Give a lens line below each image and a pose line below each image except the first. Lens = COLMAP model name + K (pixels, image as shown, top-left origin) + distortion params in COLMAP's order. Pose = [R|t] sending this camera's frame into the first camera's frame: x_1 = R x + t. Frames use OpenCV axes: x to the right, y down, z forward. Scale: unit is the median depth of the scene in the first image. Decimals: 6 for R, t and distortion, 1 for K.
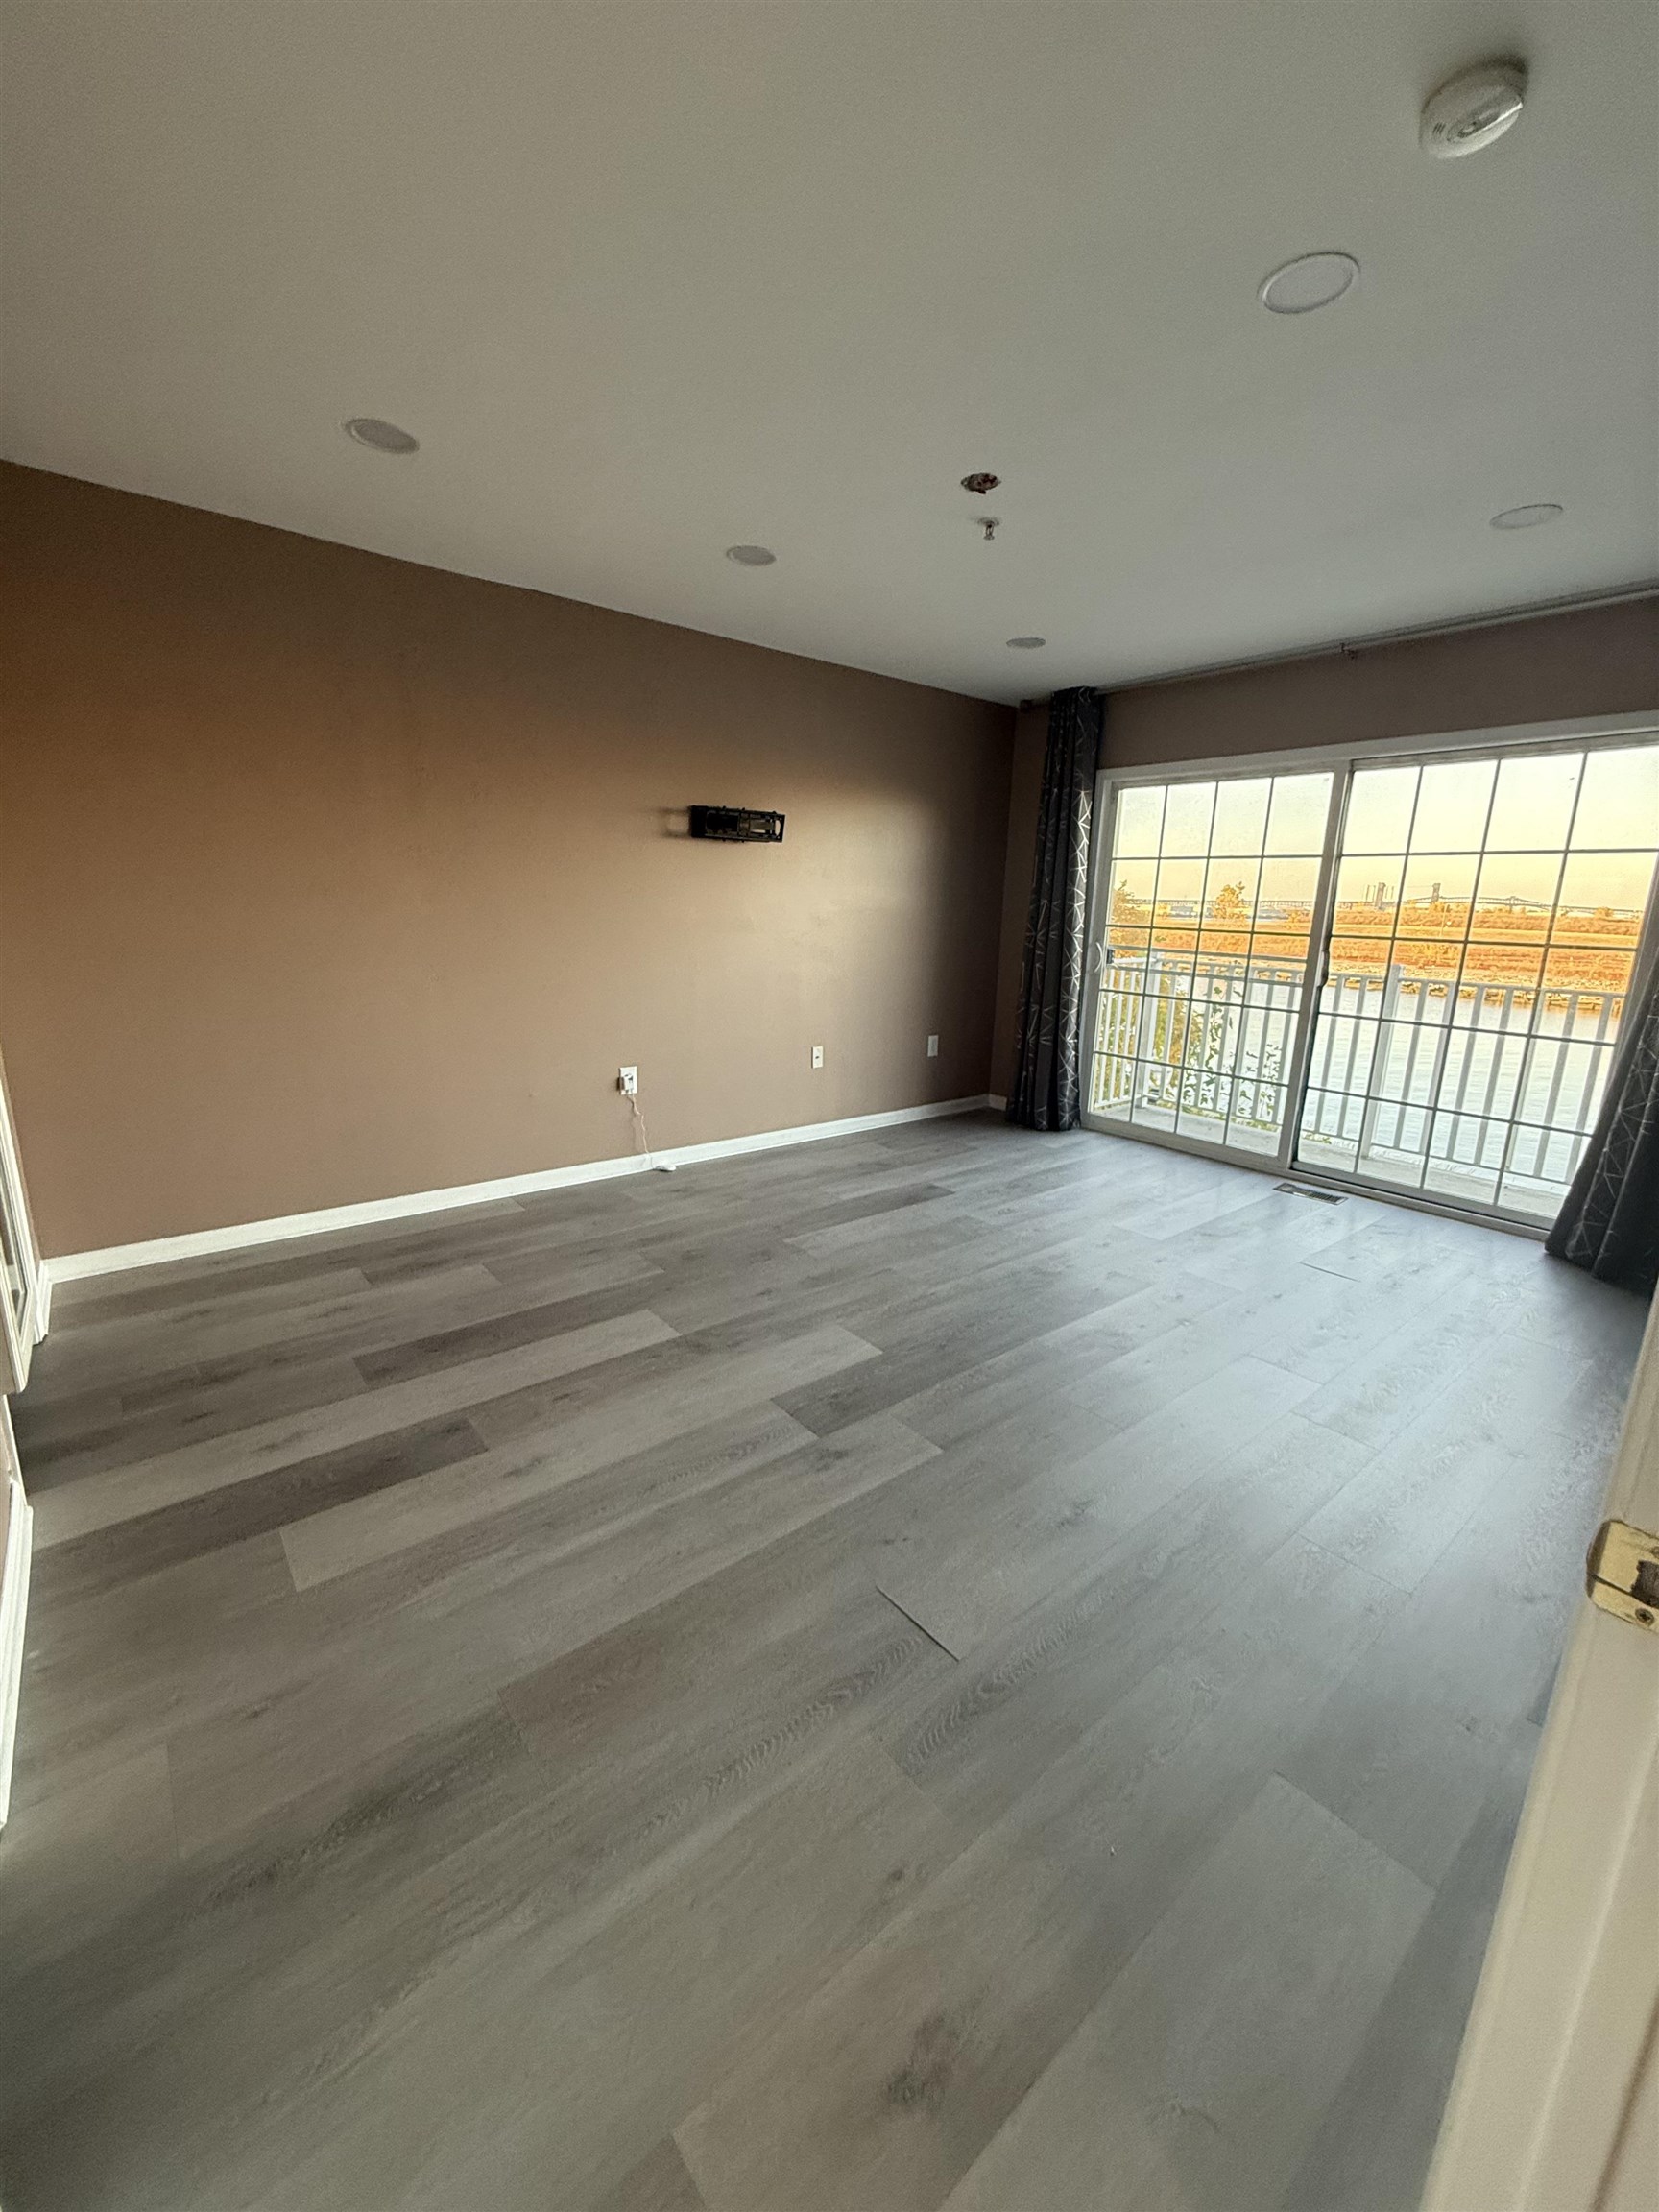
lens RADIAL K [[892.6, 0, 834.8], [0, 892.6, 1110.8], [0, 0, 1]] dist [-0.003883, -0.000784]
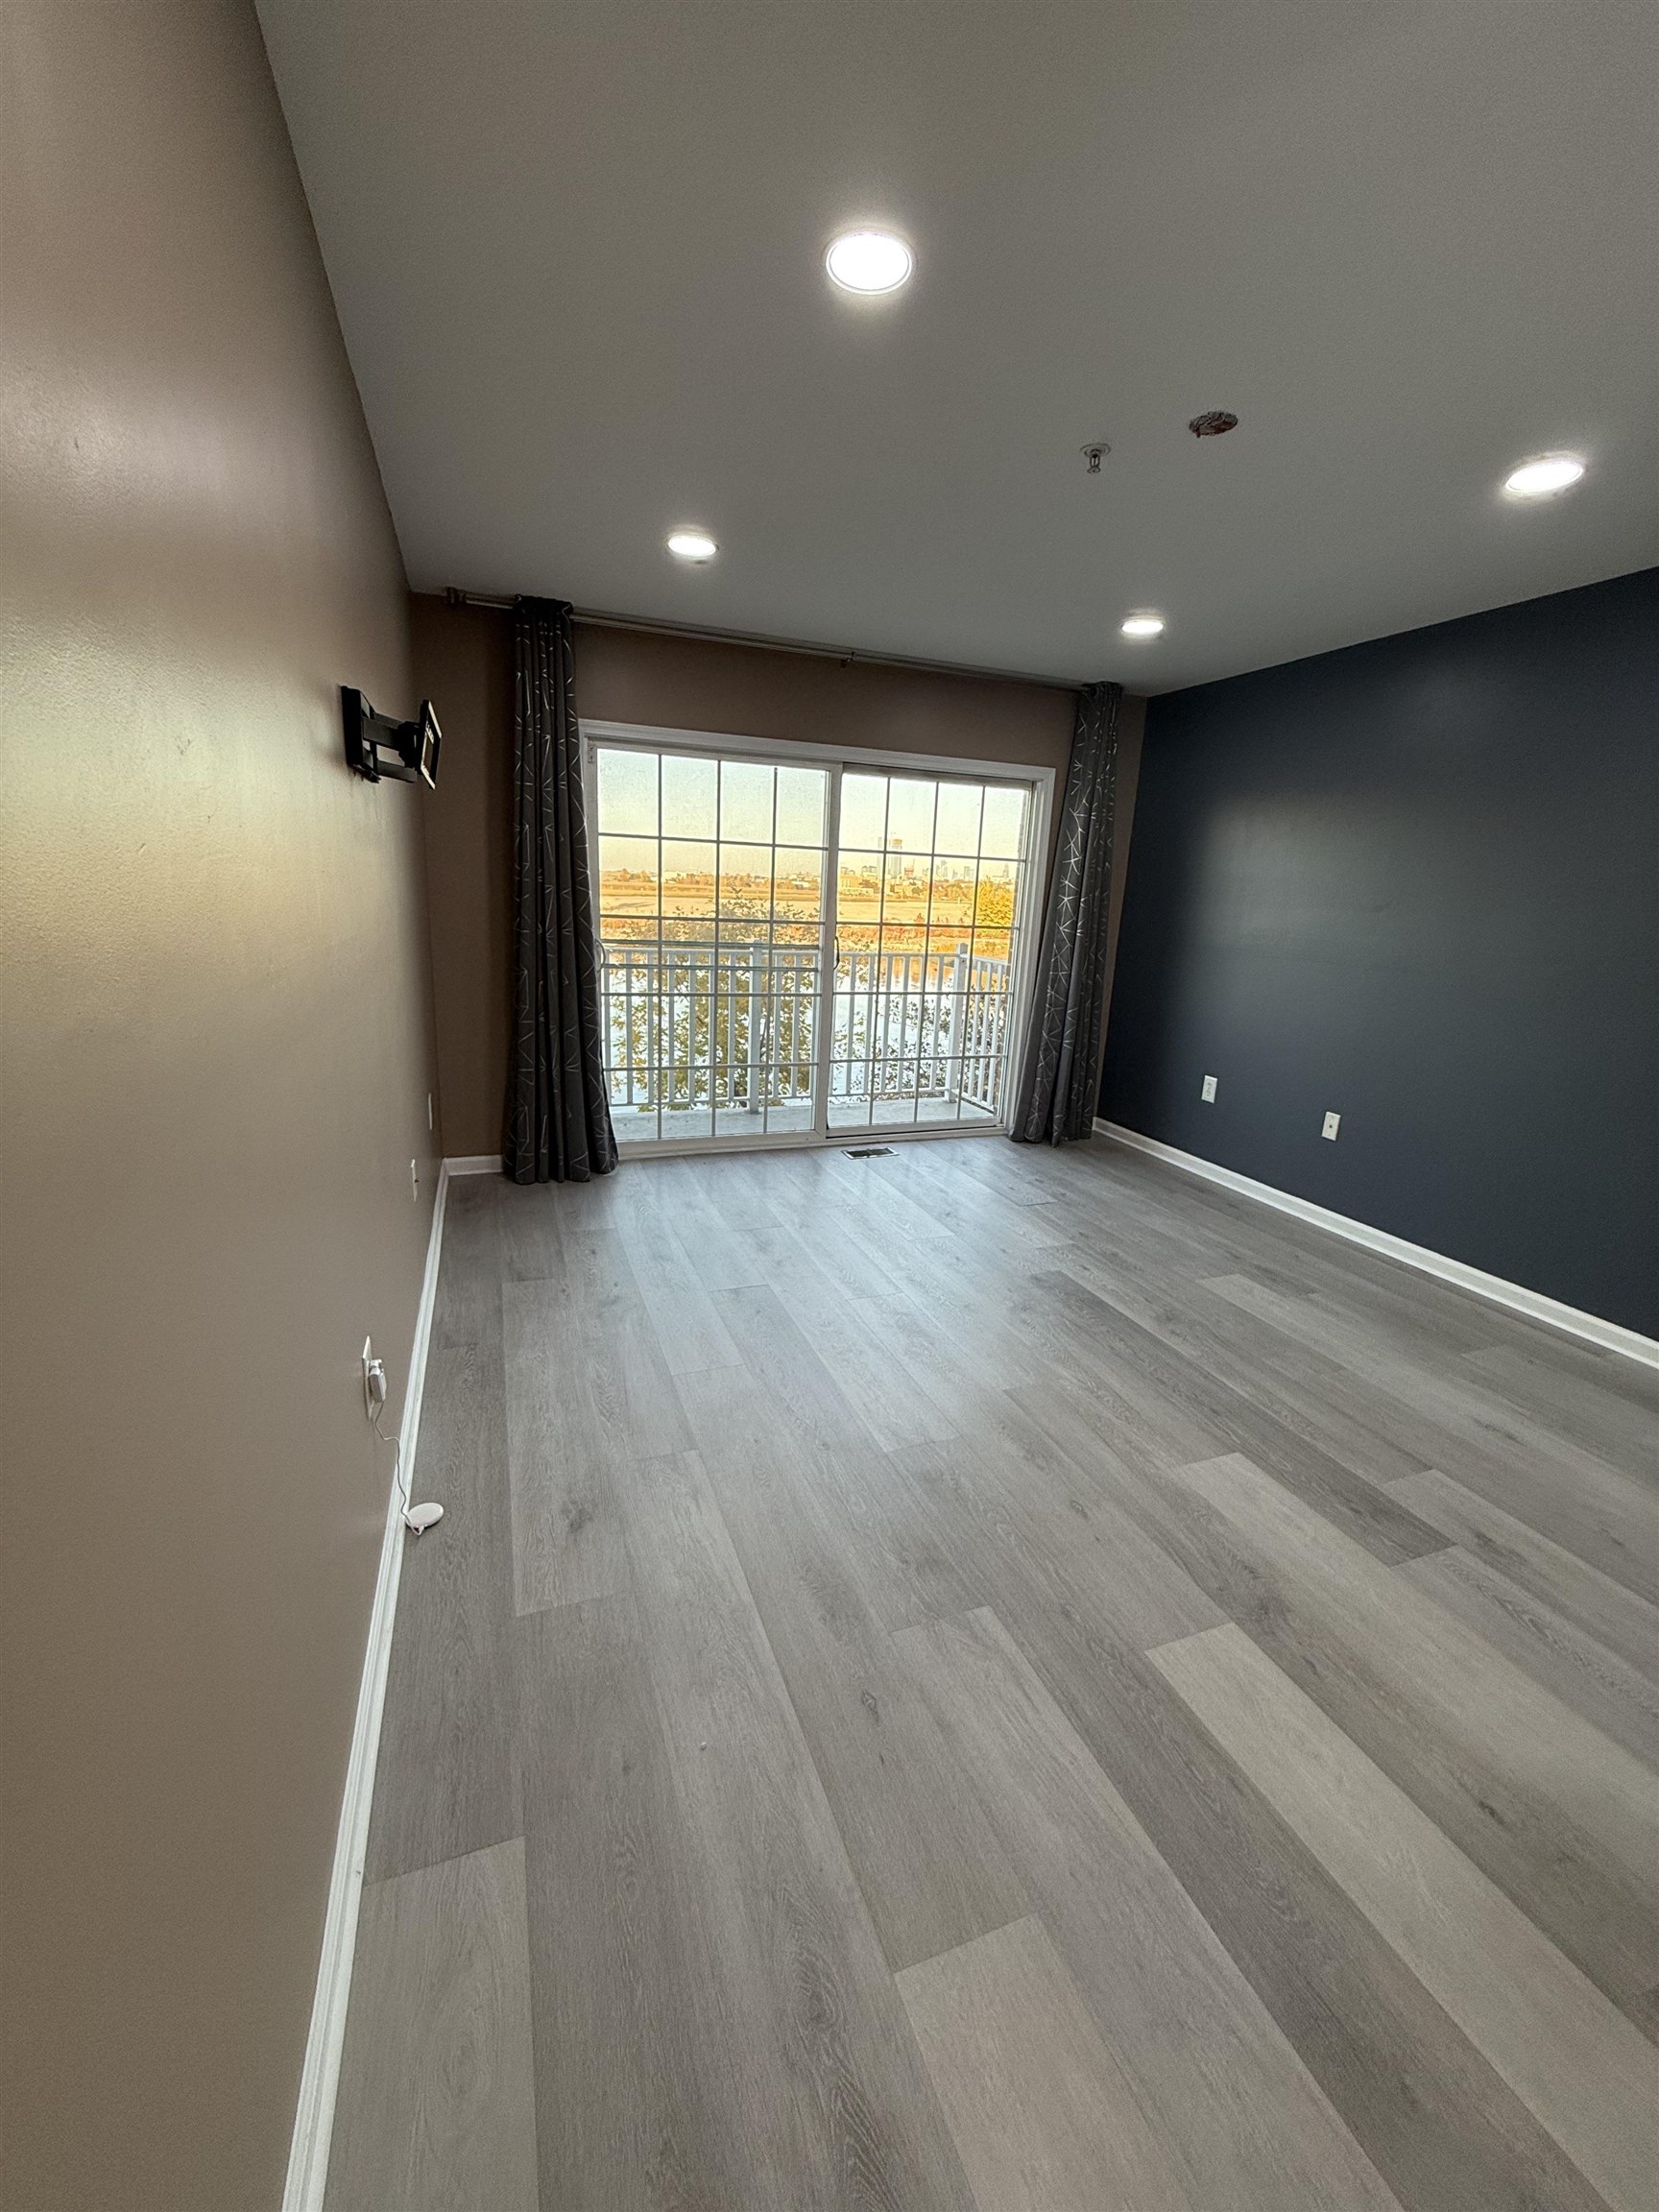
lens RADIAL K [[892.6, 0, 835.1], [0, 892.6, 1094.5], [0, 0, 1]] dist [-0.003883, -0.000784]
pose [[0.313829, -0.221437, 0.923297, -0.550602], [0.189895, 0.967416, 0.167472, -0.195378], [-0.930296, 0.122771, 0.345653, 0.723403]]
